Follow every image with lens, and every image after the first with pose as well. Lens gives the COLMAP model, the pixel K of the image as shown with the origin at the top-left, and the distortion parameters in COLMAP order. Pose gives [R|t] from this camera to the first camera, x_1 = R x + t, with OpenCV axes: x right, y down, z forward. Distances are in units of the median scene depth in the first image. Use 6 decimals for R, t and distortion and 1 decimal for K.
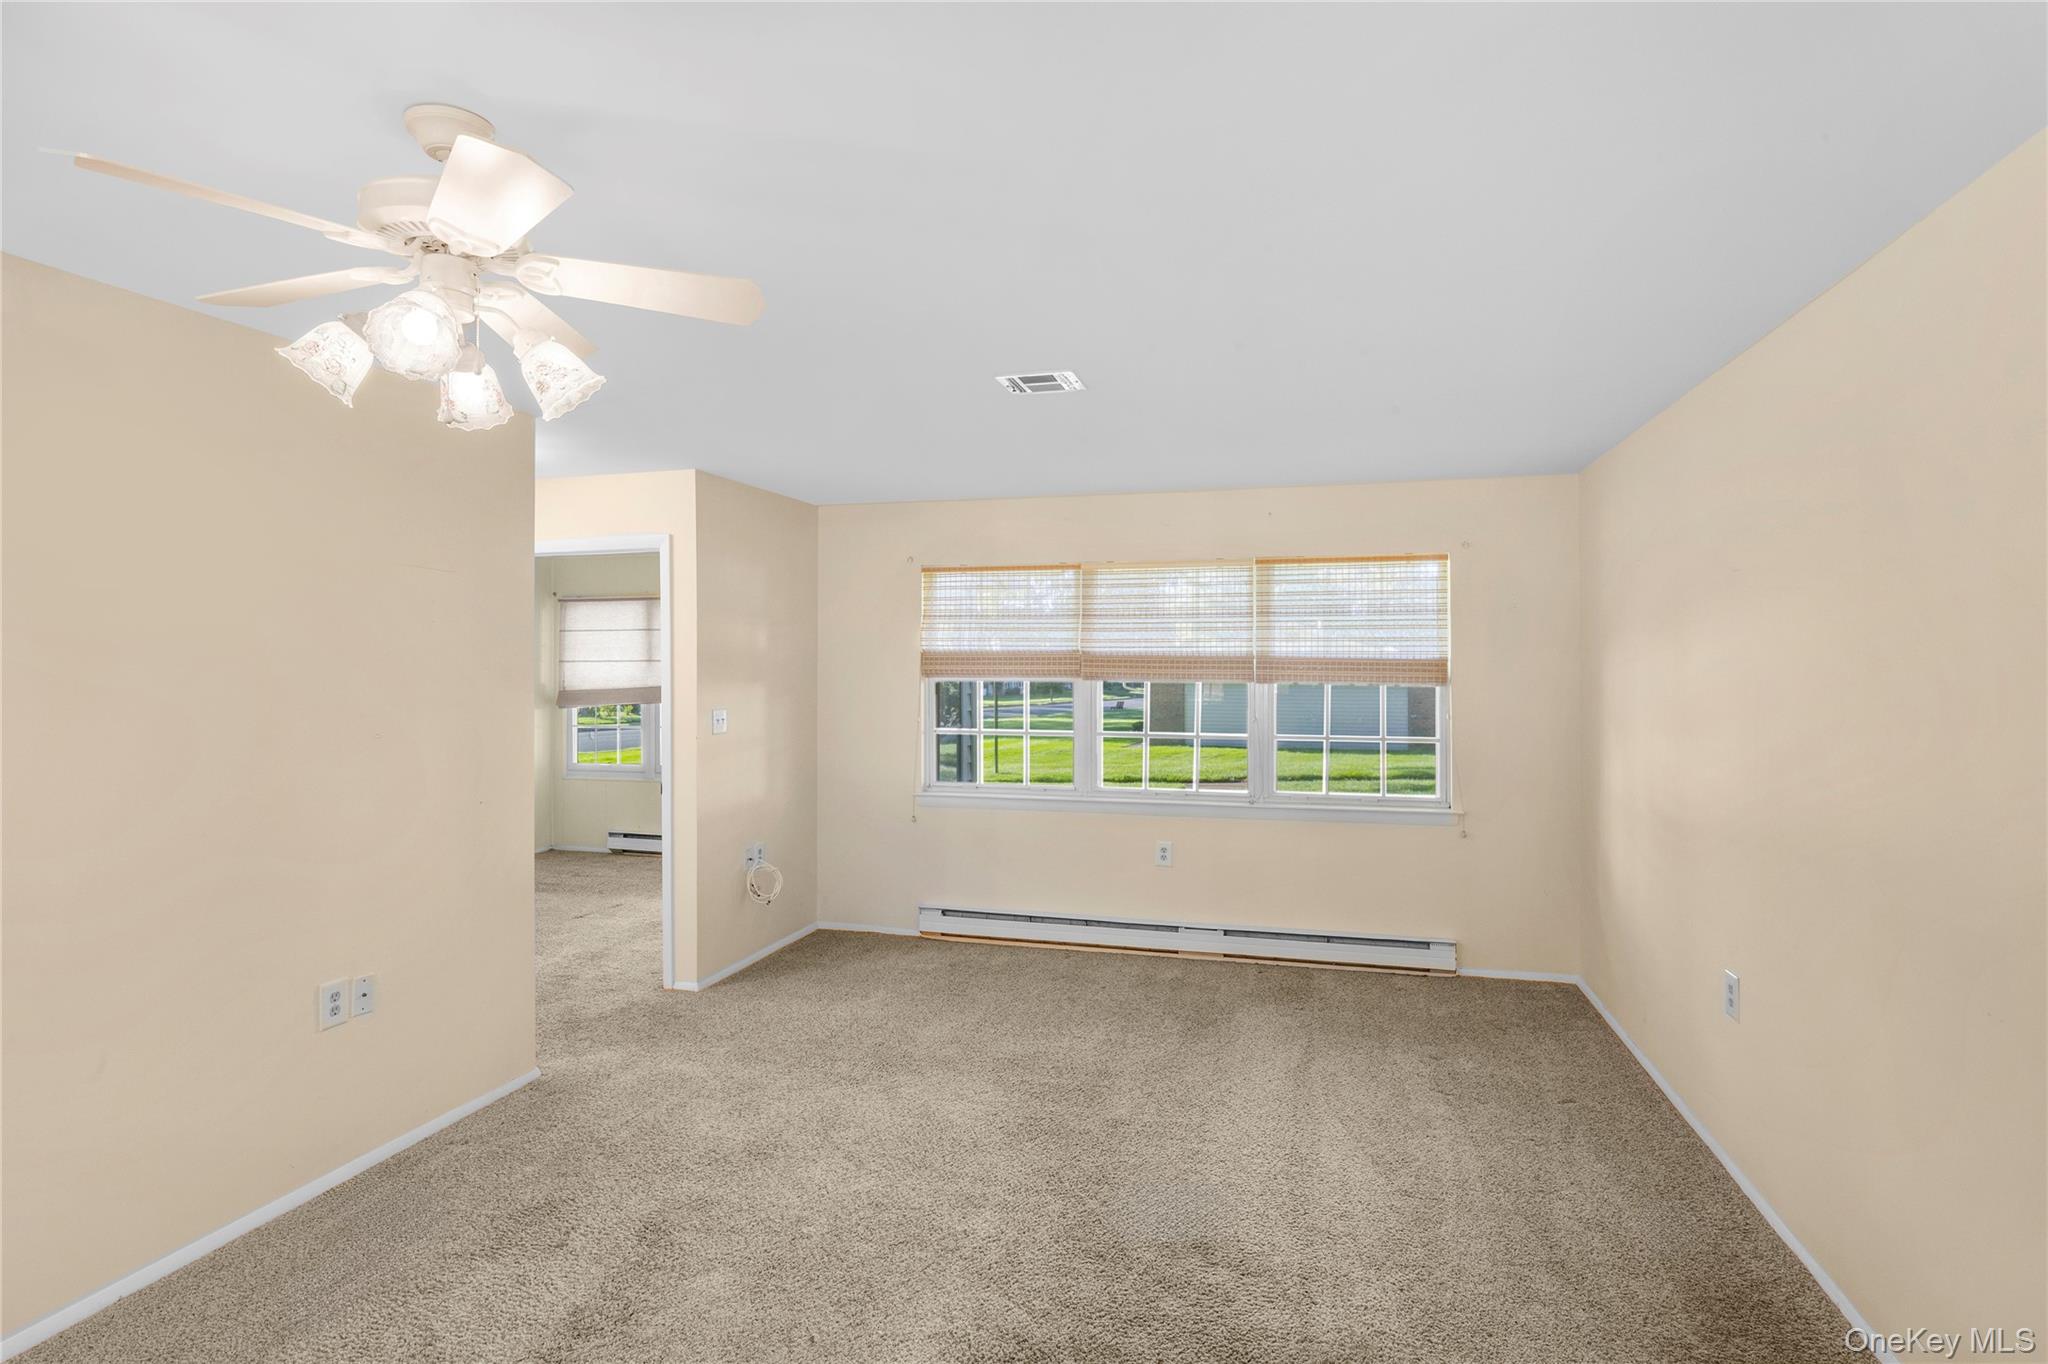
lens RADIAL K [[992.5, 0, 1035.1], [0, 992.5, 671.1], [0, 0, 1]] dist [0.002304, 0.000098]
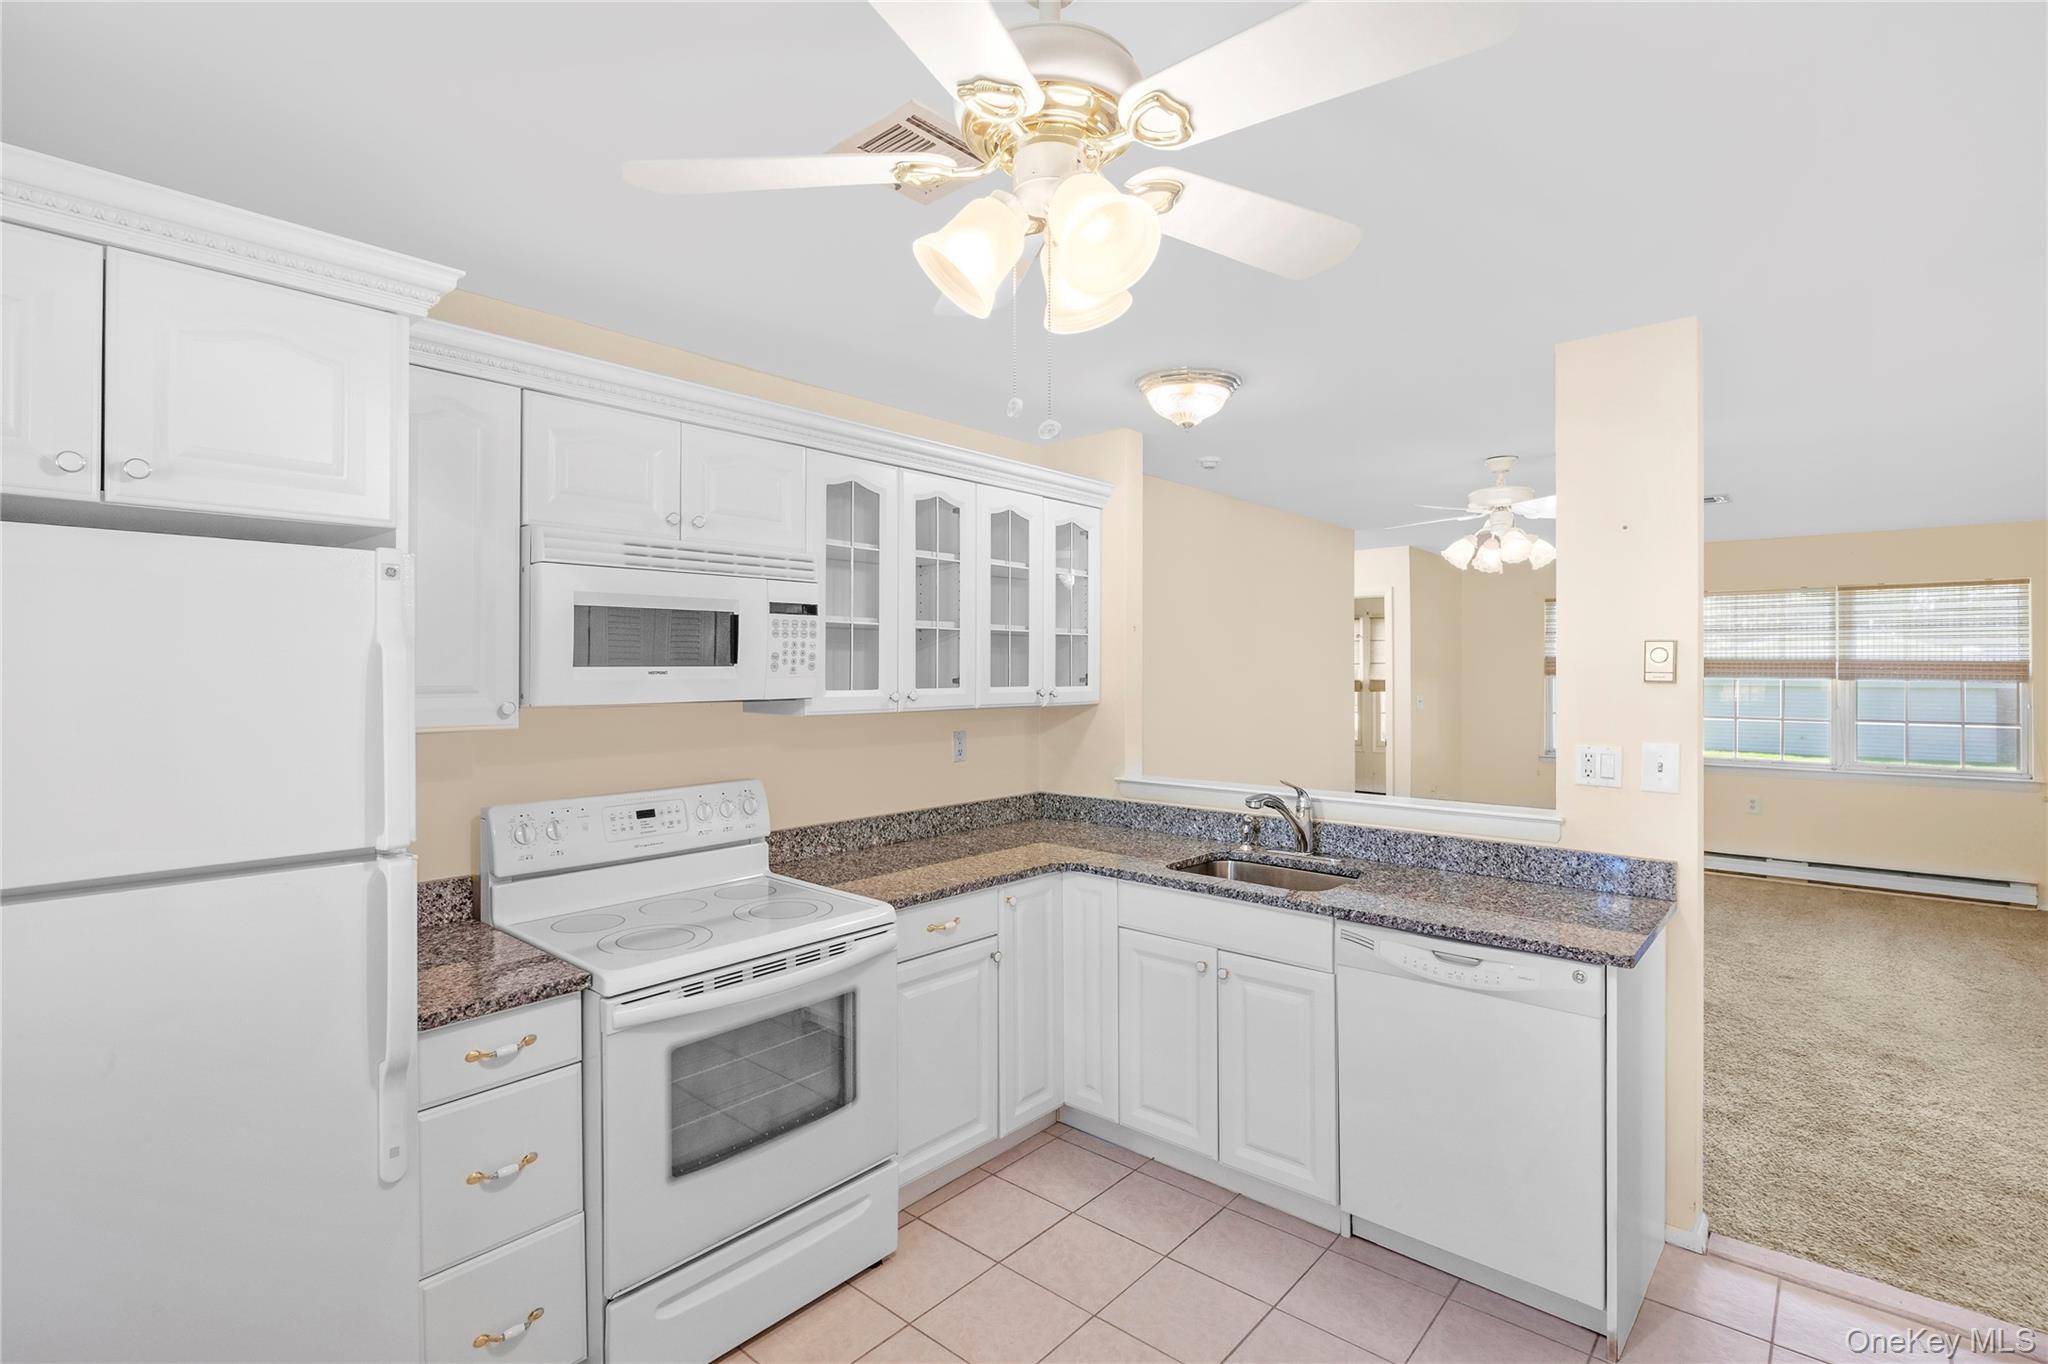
lens RADIAL K [[974.5, 0, 1029.2], [0, 974.5, 673.3], [0, 0, 1]] dist [0.000494, 0.000391]
pose [[0.911382, 0.001083, -0.411559, -0.228742], [-0.000962, 0.999999, 0.000500, 0.003871], [0.411559, -0.000059, 0.911383, -0.641559]]
